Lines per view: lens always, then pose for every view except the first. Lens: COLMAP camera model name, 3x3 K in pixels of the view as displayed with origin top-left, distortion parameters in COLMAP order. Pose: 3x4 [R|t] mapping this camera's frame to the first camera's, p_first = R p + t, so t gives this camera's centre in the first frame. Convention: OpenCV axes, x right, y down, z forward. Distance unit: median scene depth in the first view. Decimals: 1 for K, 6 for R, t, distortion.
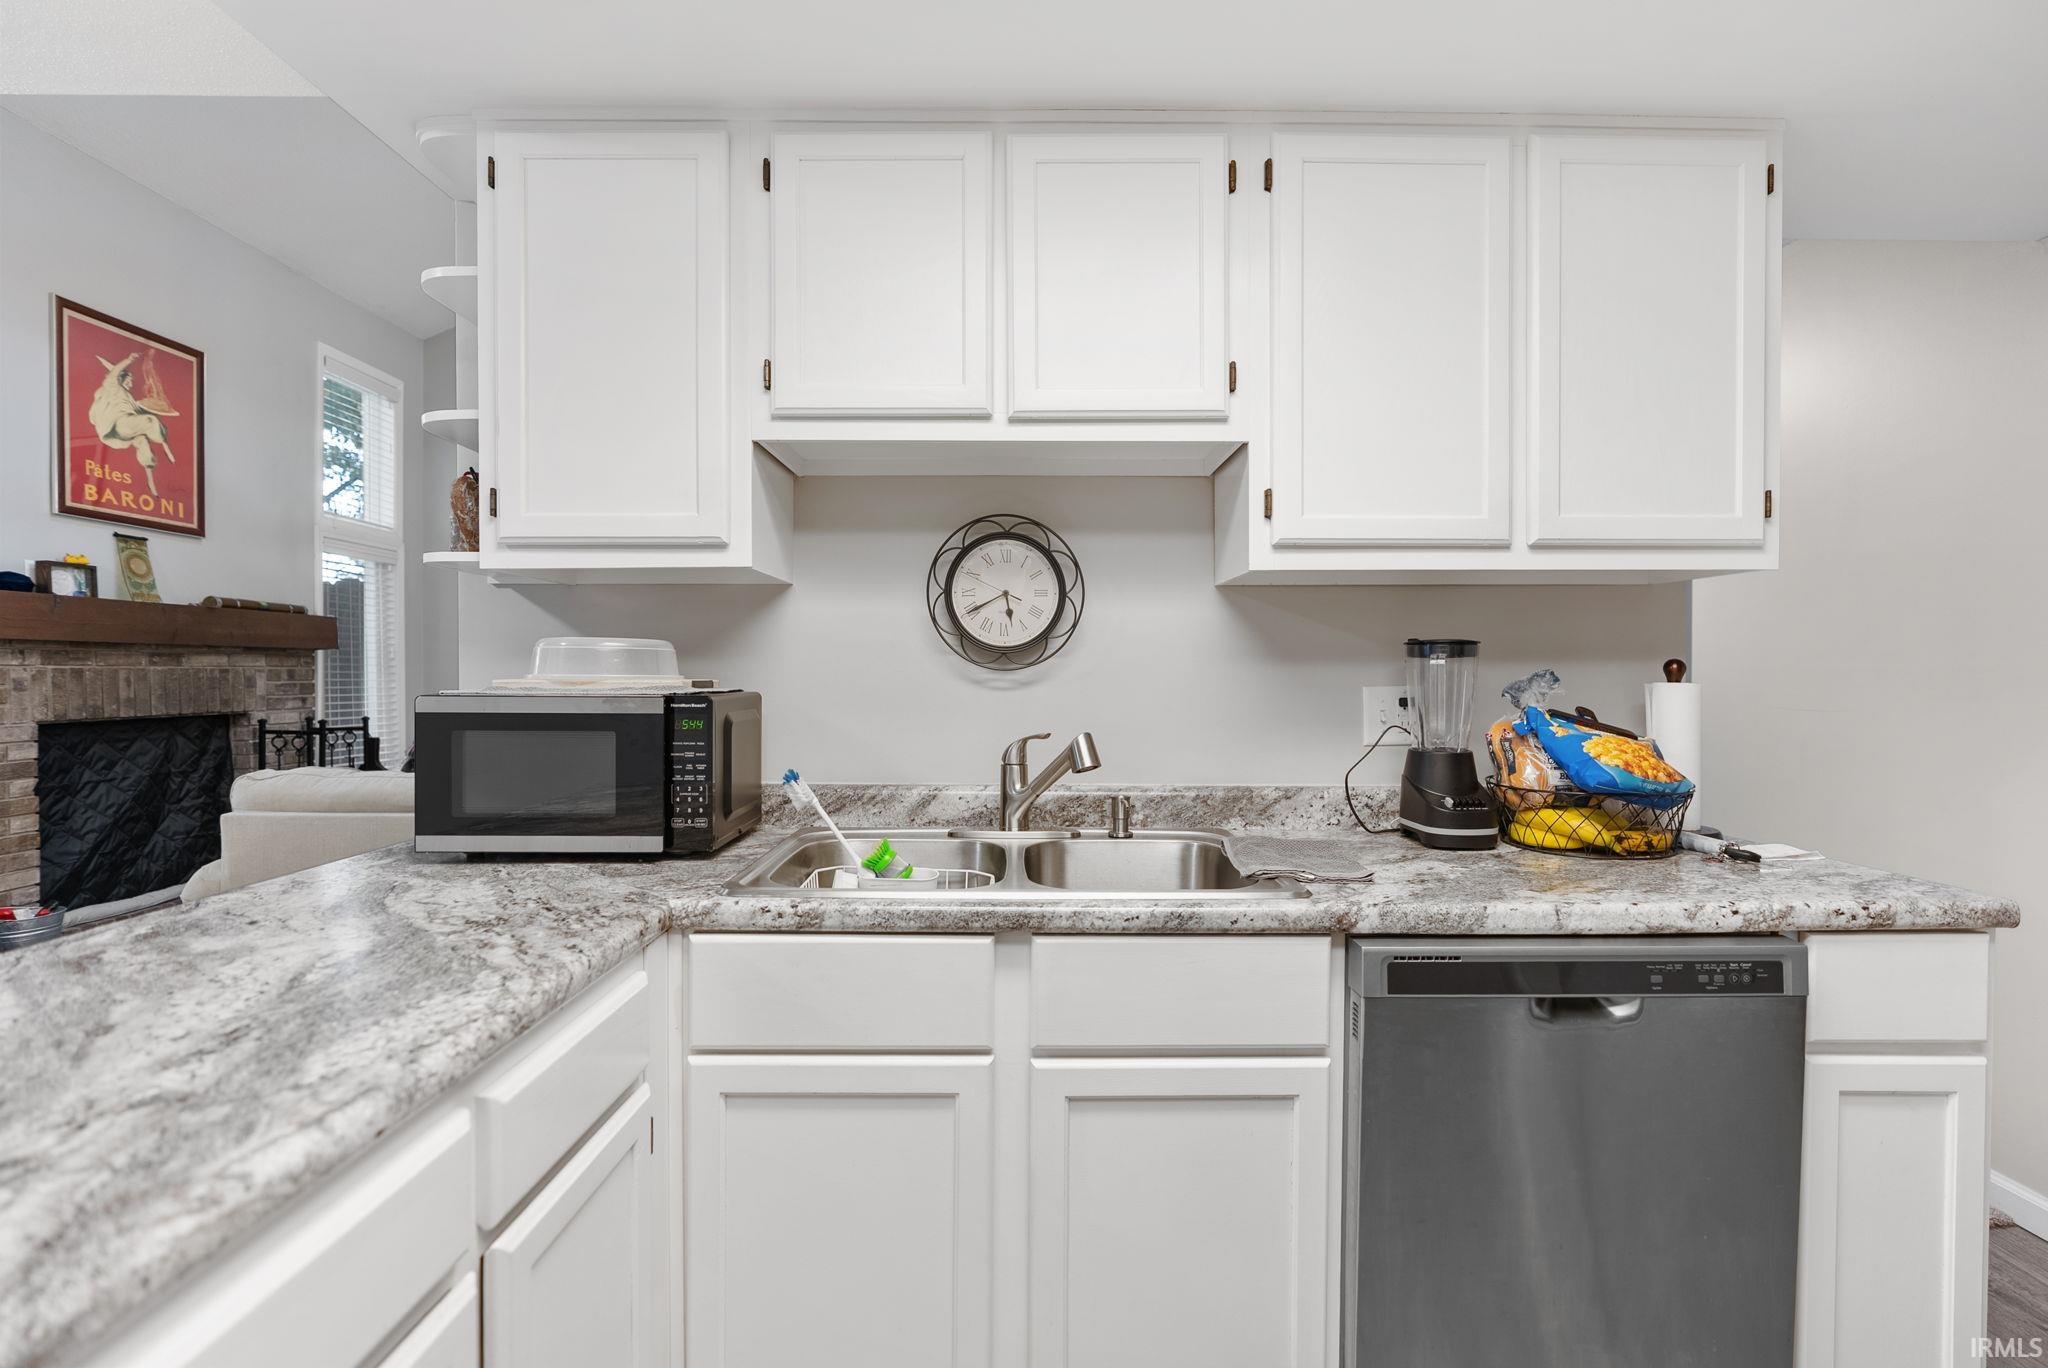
lens RADIAL K [[948.8, 0, 1038.1], [0, 948.8, 679.9], [0, 0, 1]] dist [-0.005509, 0.004182]
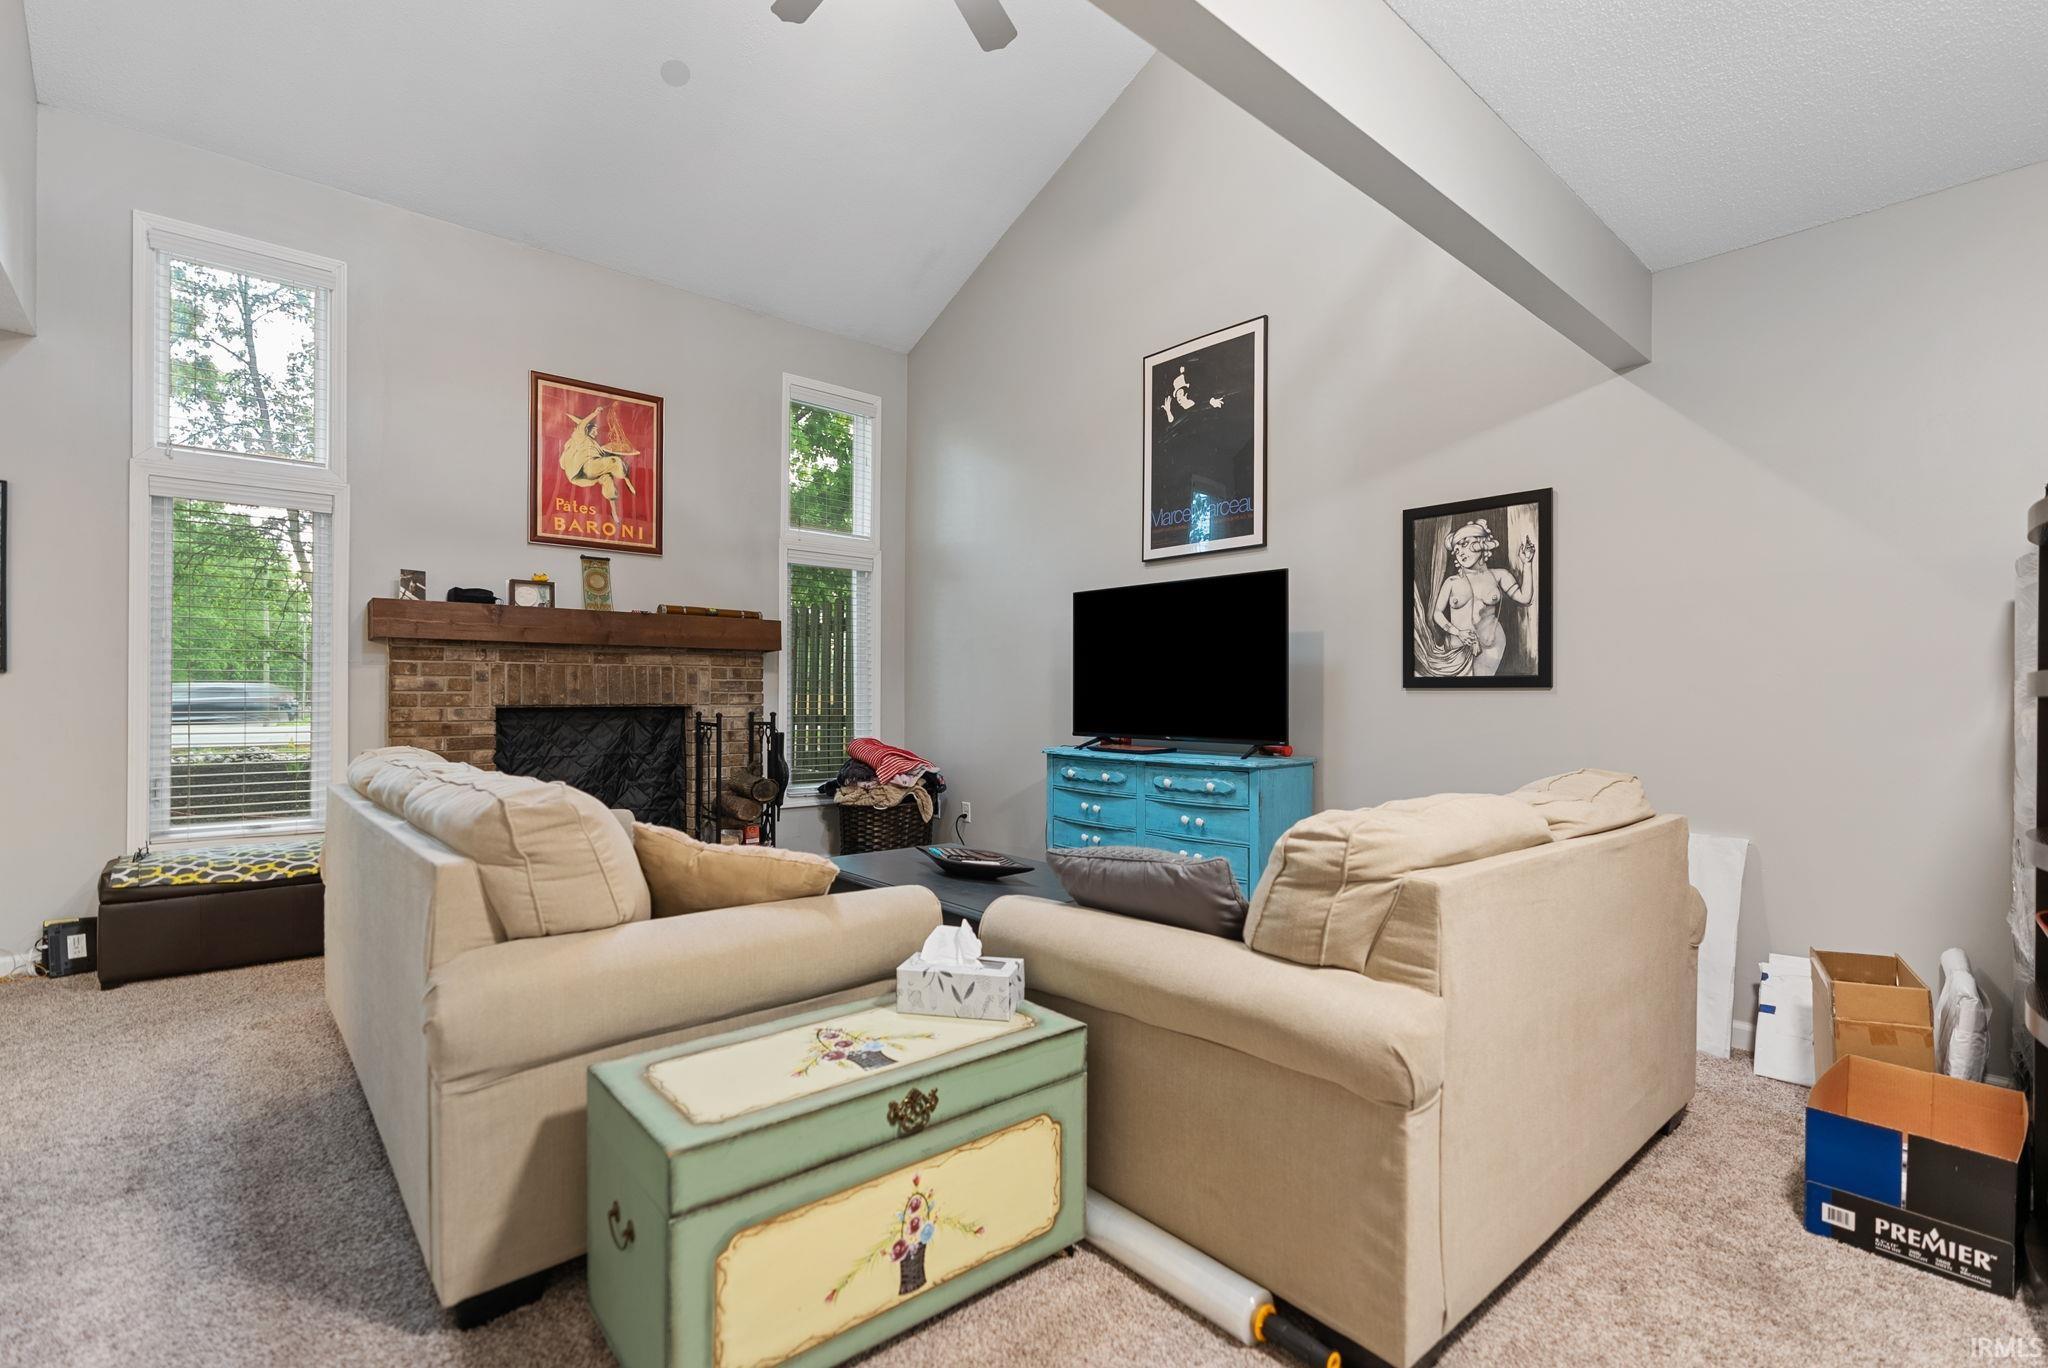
lens RADIAL K [[948.8, 0, 1035.0], [0, 948.8, 696.1], [0, 0, 1]] dist [-0.005509, 0.004182]
pose [[0.654415, 0.002318, -0.756132, 0.334222], [-0.008433, 0.999955, -0.004233, 0.027122], [0.756089, 0.009146, 0.654405, 0.629256]]
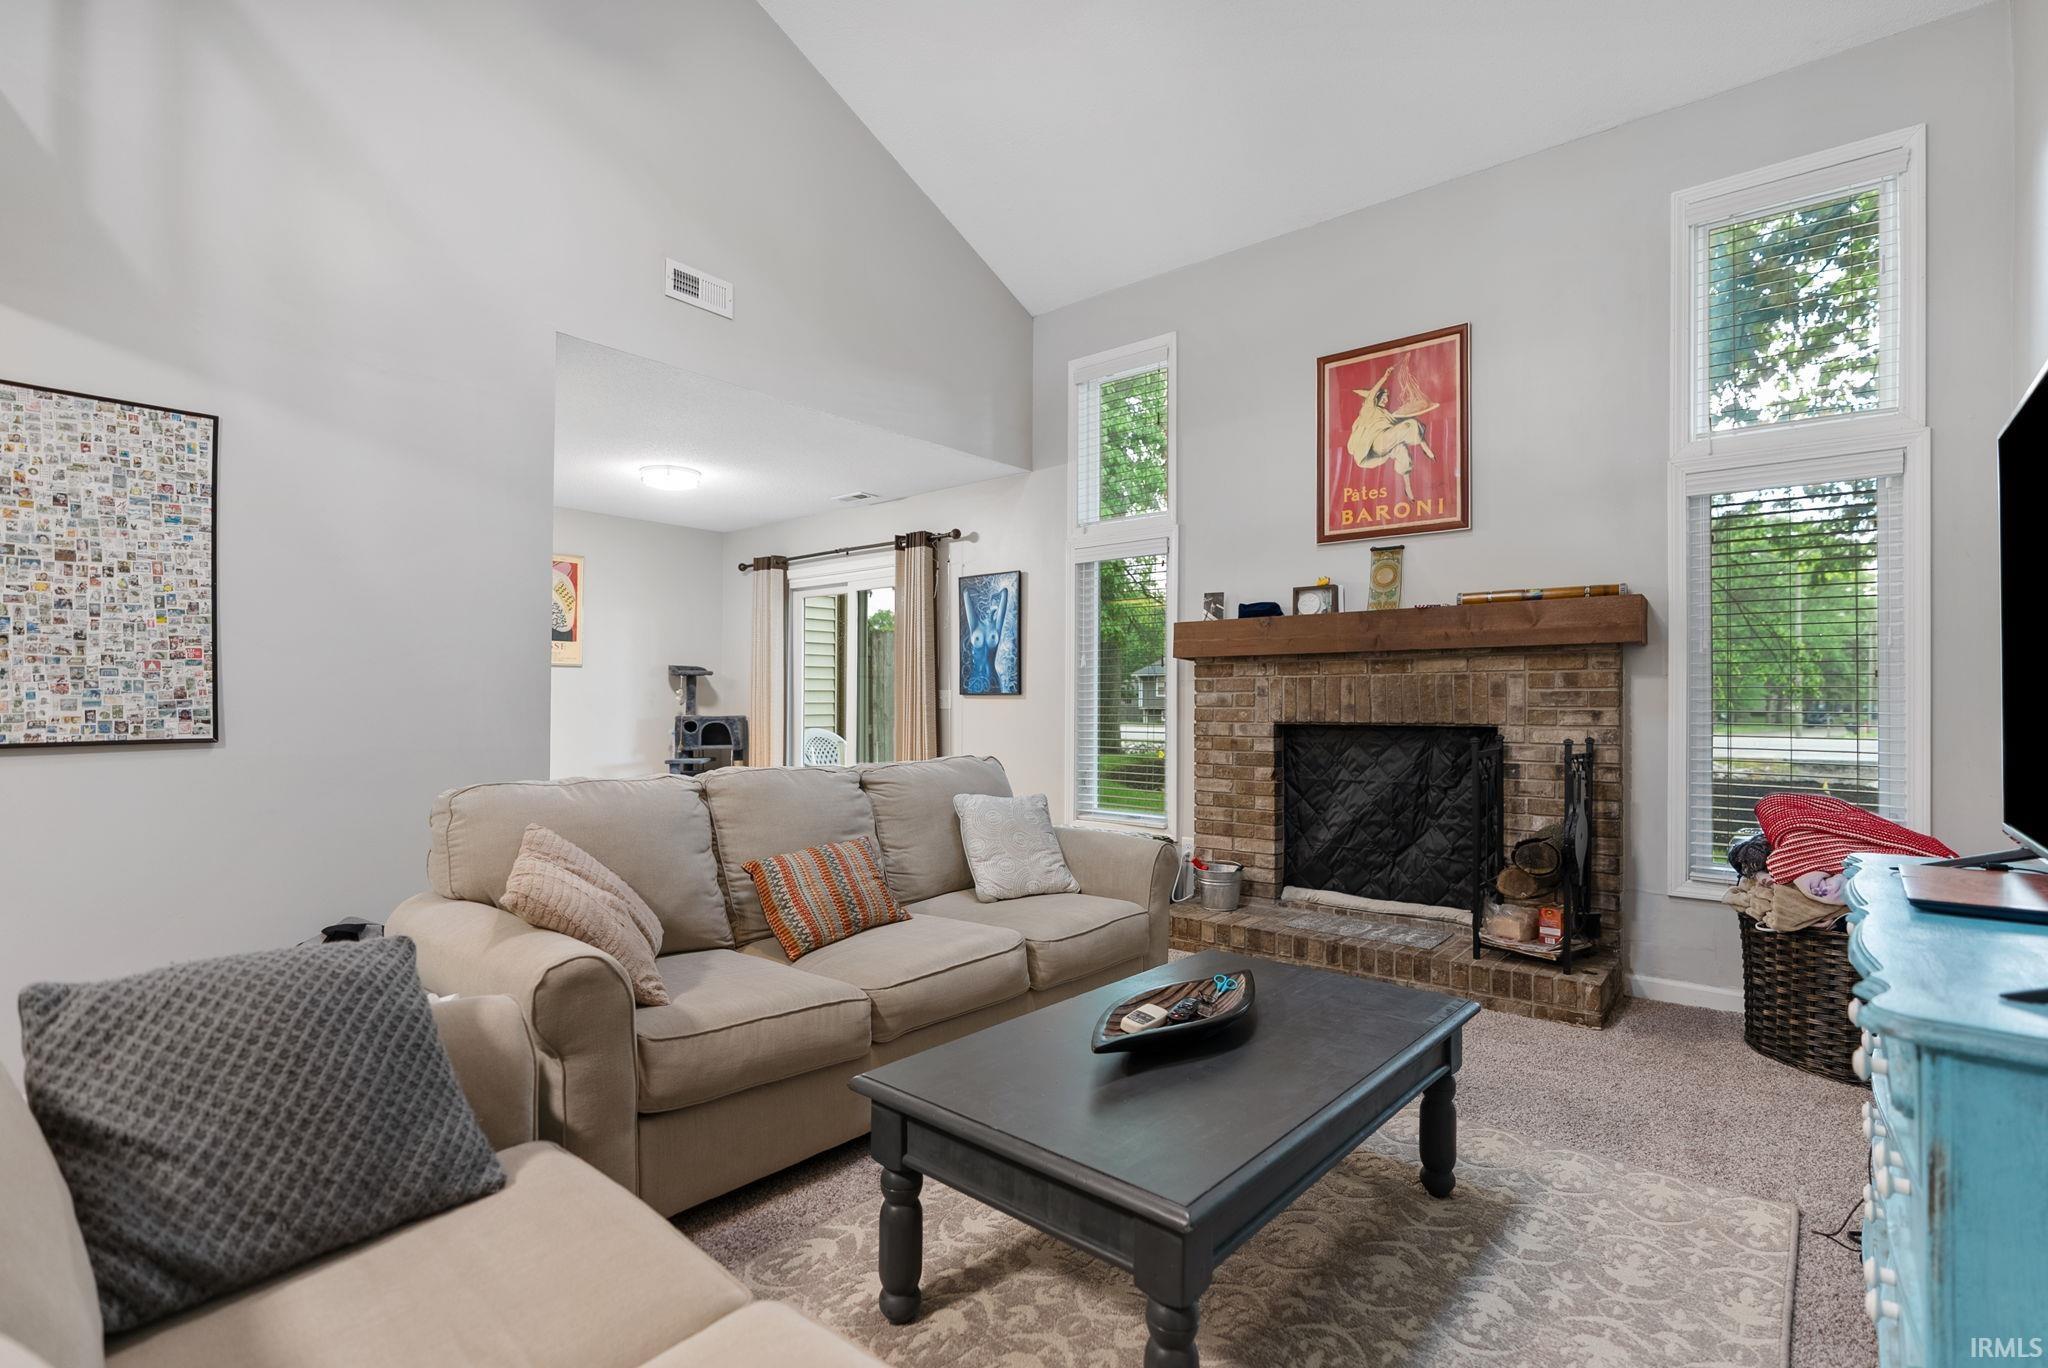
lens RADIAL K [[948.8, 0, 1014.8], [0, 948.8, 688.7], [0, 0, 1]] dist [-0.005509, 0.004182]
pose [[-0.647338, -0.011518, -0.762116, 0.082183], [-0.007174, 0.999934, -0.009018, 0.013193], [0.762169, -0.000370, -0.647378, 1.352667]]
